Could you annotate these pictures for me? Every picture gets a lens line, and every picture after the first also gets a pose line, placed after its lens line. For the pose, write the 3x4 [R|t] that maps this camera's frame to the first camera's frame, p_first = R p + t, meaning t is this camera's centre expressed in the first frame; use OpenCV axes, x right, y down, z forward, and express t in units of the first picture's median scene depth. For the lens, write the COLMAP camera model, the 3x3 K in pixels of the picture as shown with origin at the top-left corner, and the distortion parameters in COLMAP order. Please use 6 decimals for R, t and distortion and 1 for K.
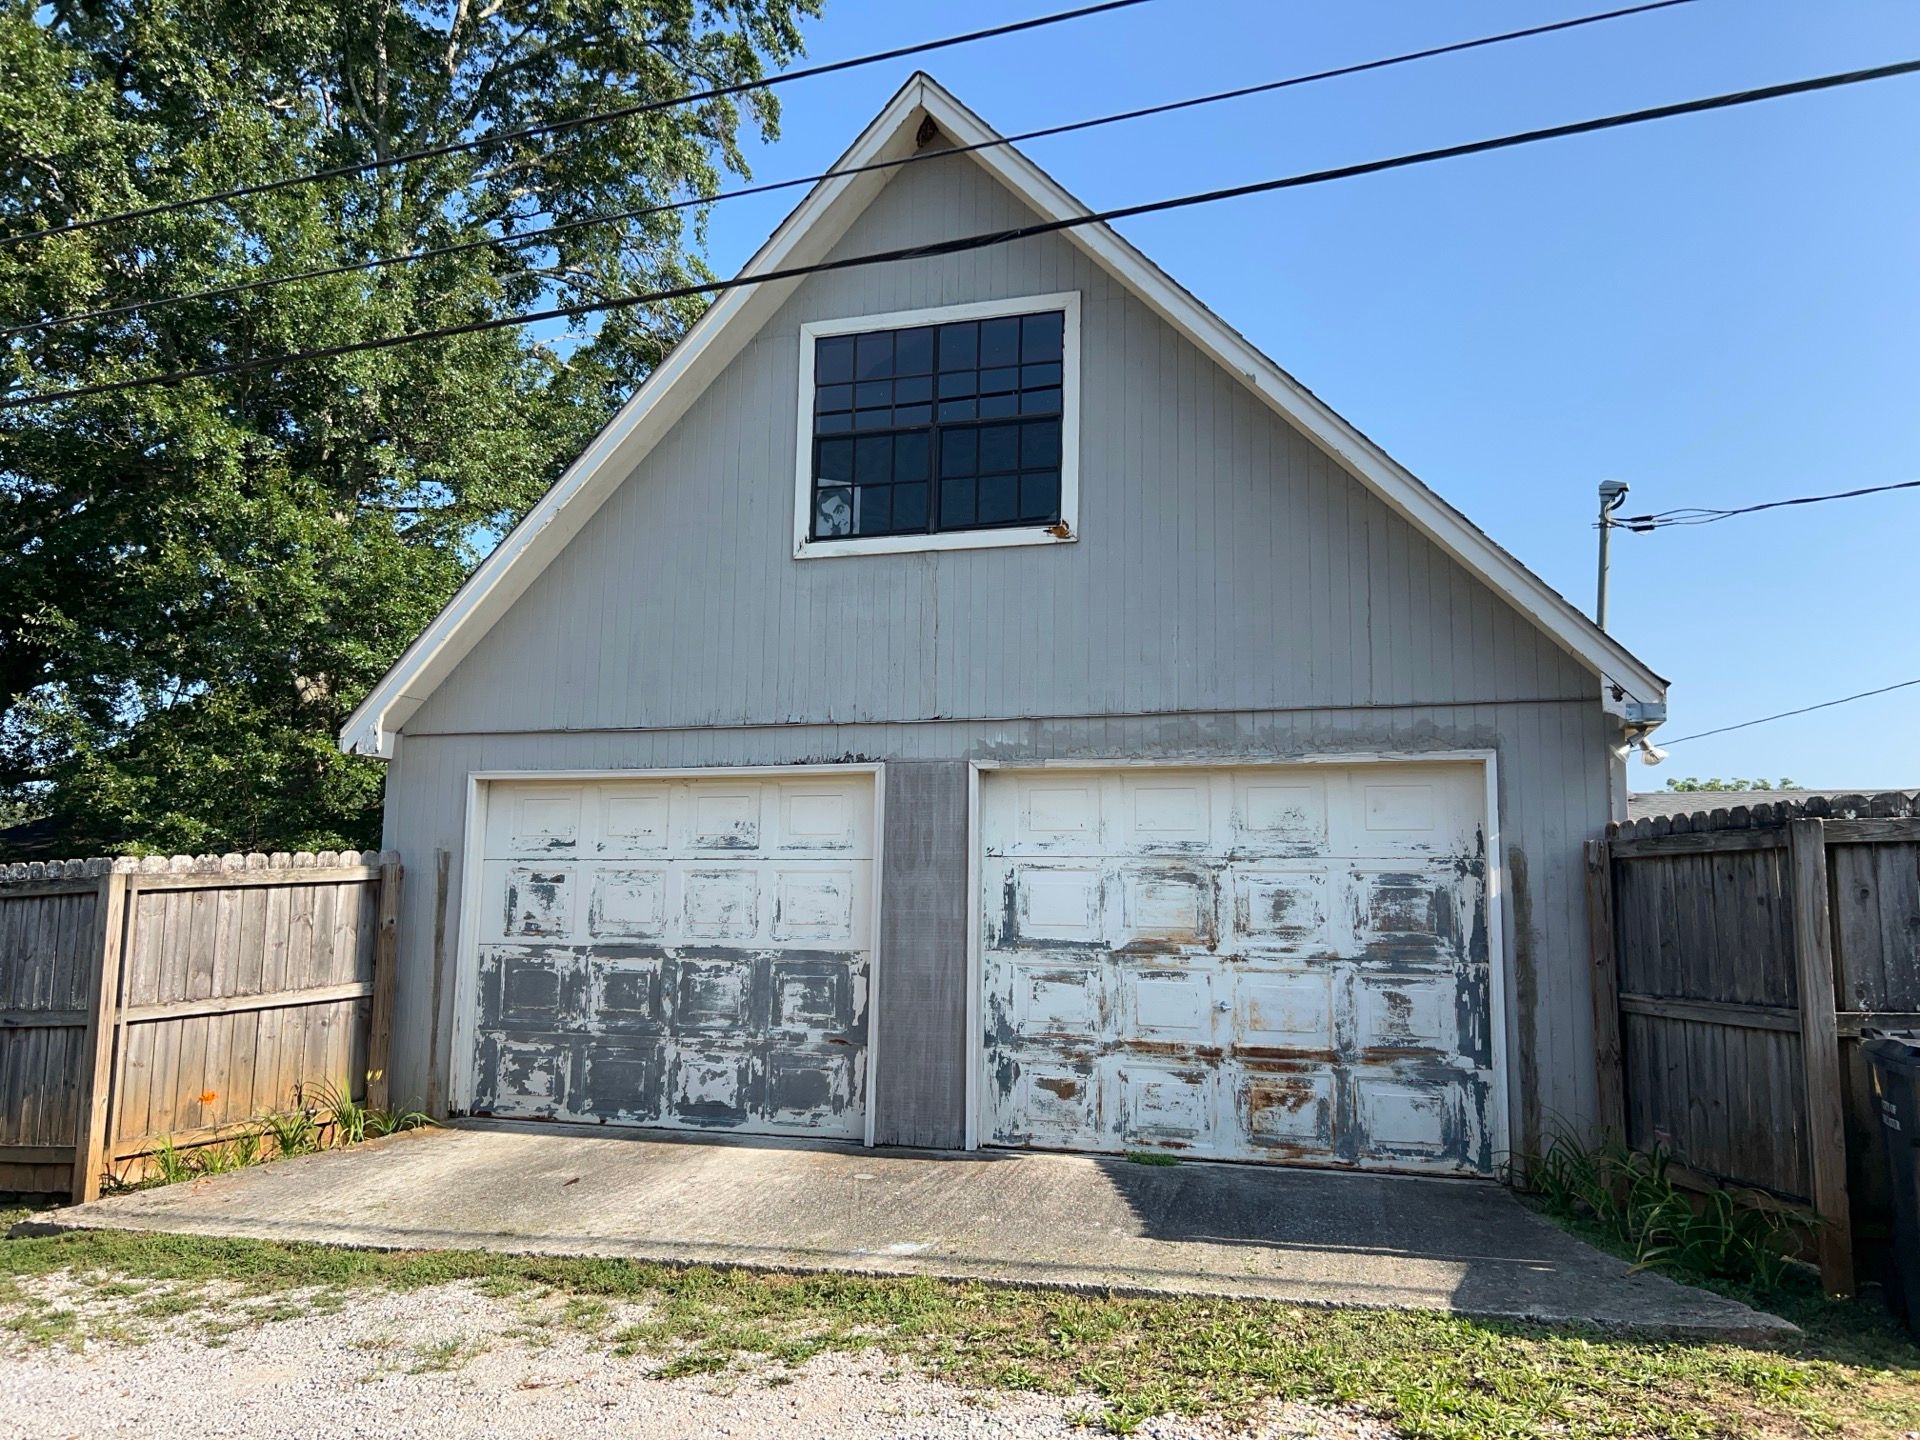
lens RADIAL K [[1448.0, 0, 960.0], [0, 1448.0, 720.0], [0, 0, 1]] dist [0.163185, -0.462425]
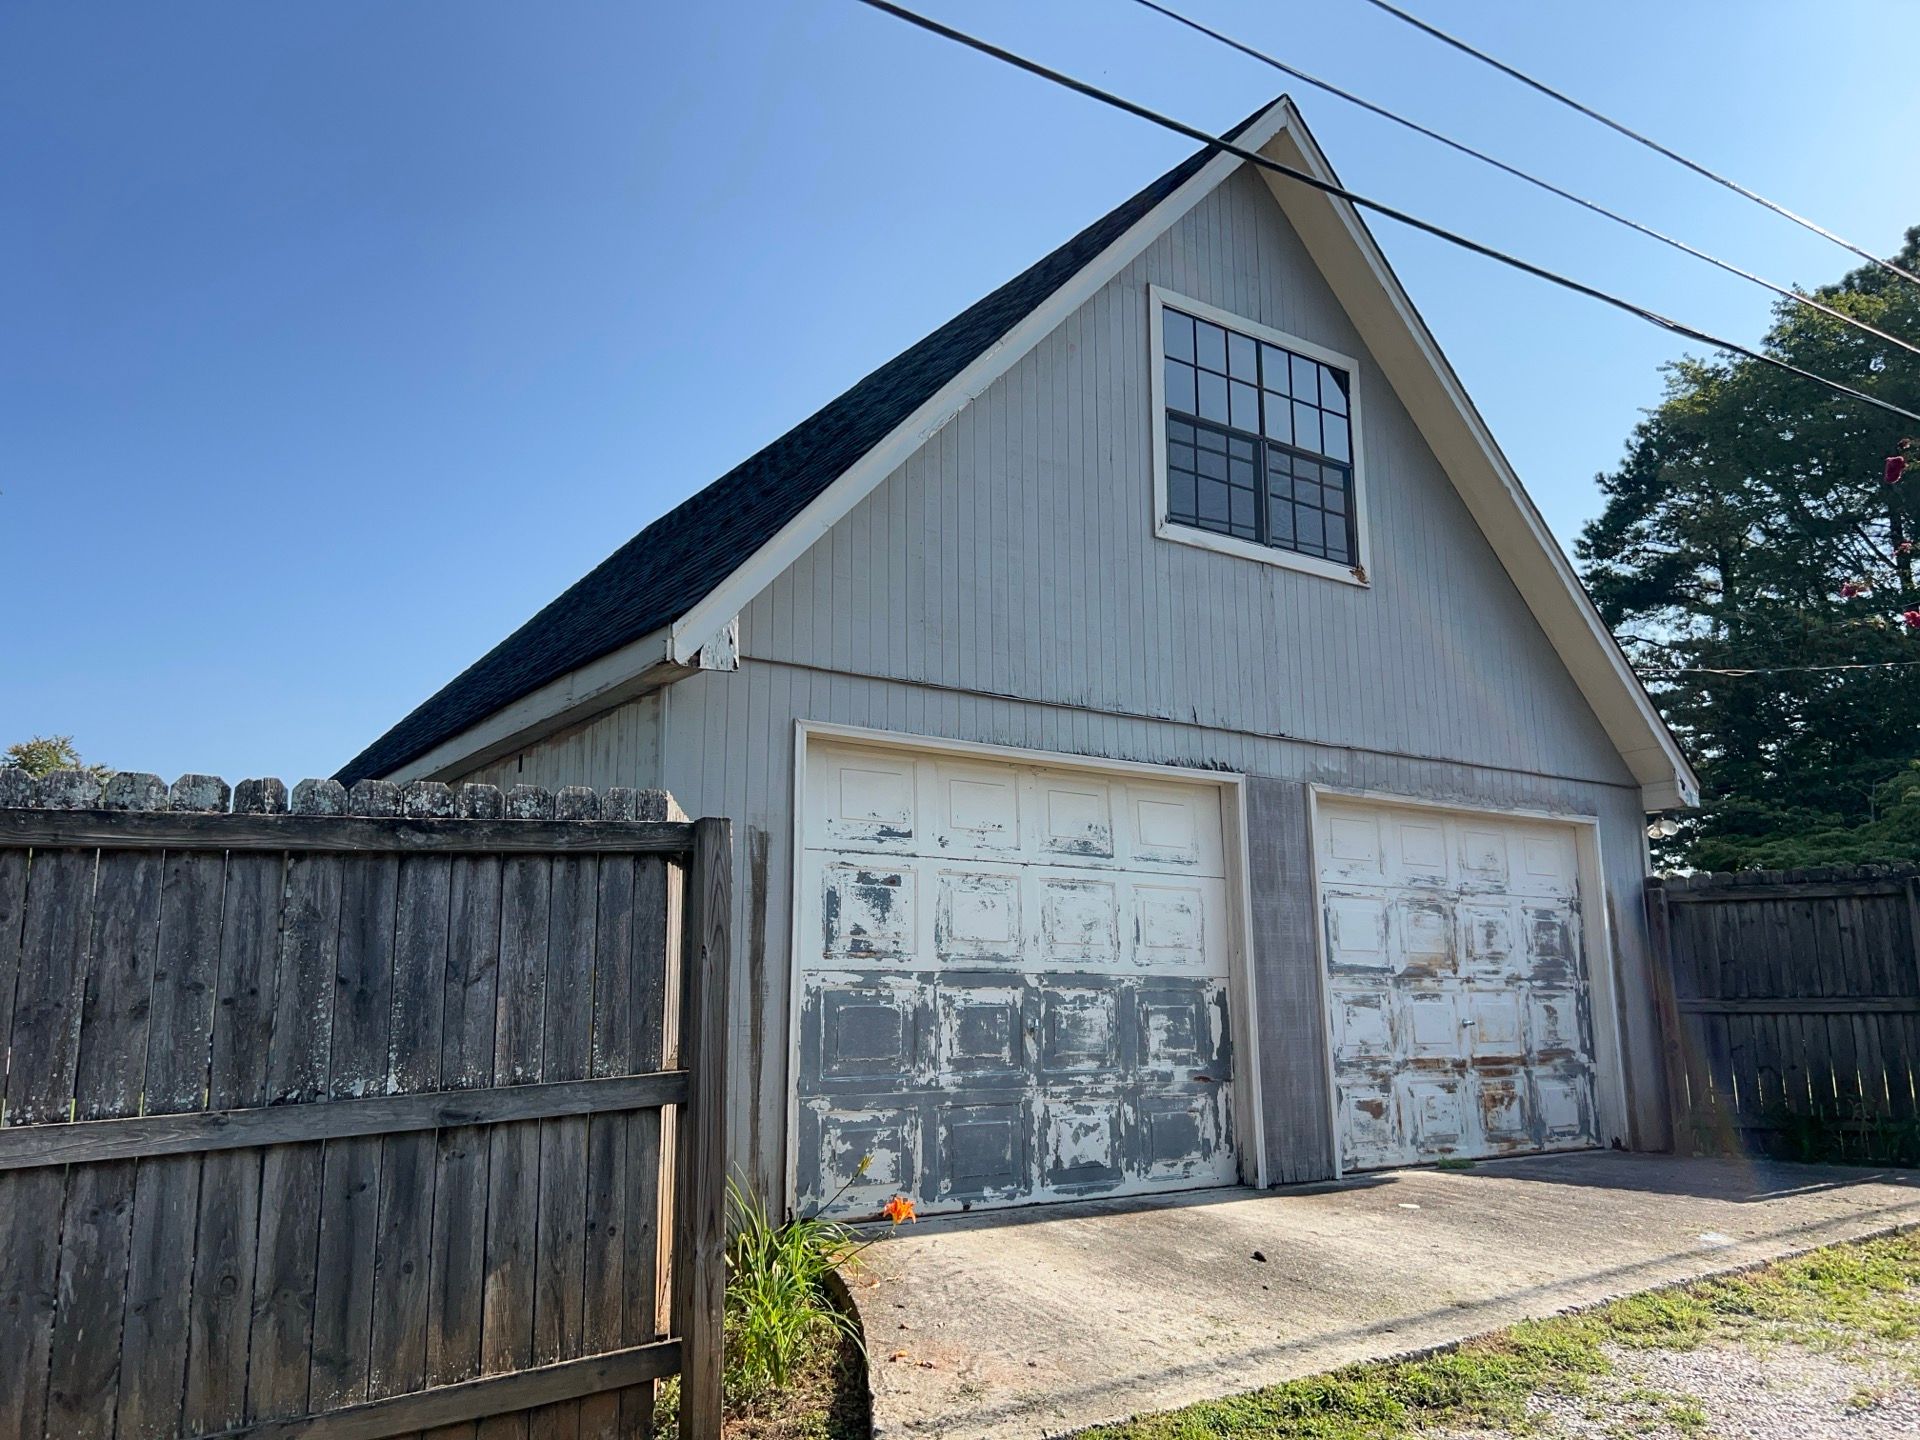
lens RADIAL K [[1448.0, 0, 960.0], [0, 1448.0, 720.0], [0, 0, 1]] dist [0.163185, -0.462425]
pose [[0.602340, 0.139634, 0.785932, -0.902236], [-0.093879, 0.990140, -0.103966, 0.108932], [-0.792700, -0.011160, 0.609510, 0.568359]]
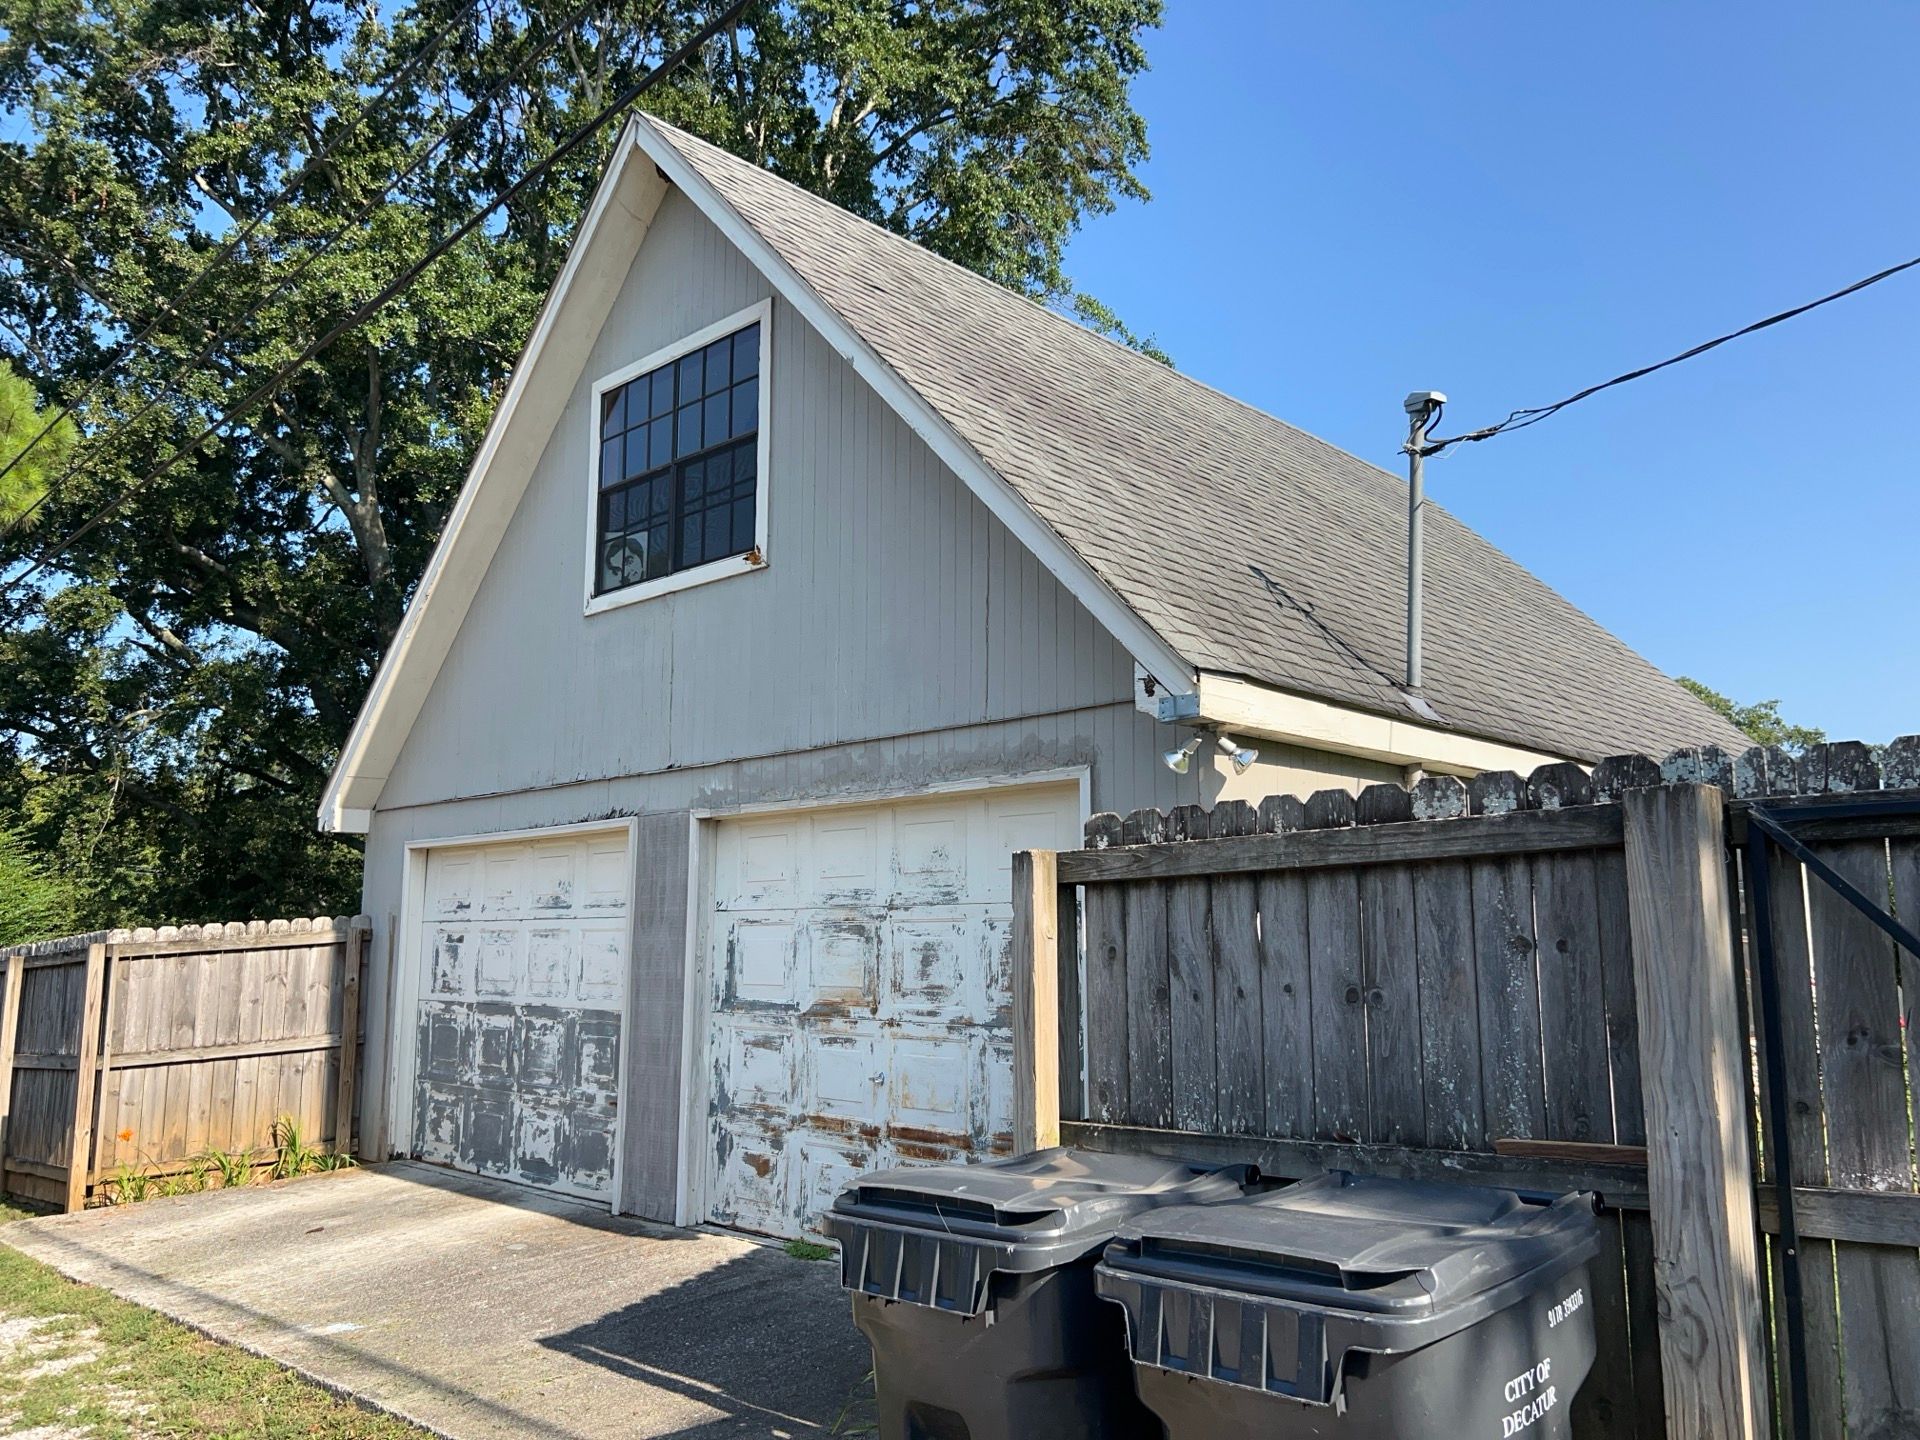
lens RADIAL K [[1437.2, 0, 960.0], [0, 1437.2, 720.0], [0, 0, 1]] dist [0.136776, -0.338876]
pose [[0.894241, -0.082831, -0.439855, 0.568666], [0.074275, 0.996564, -0.036665, 0.016658], [0.441380, 0.000117, 0.897320, 0.226328]]
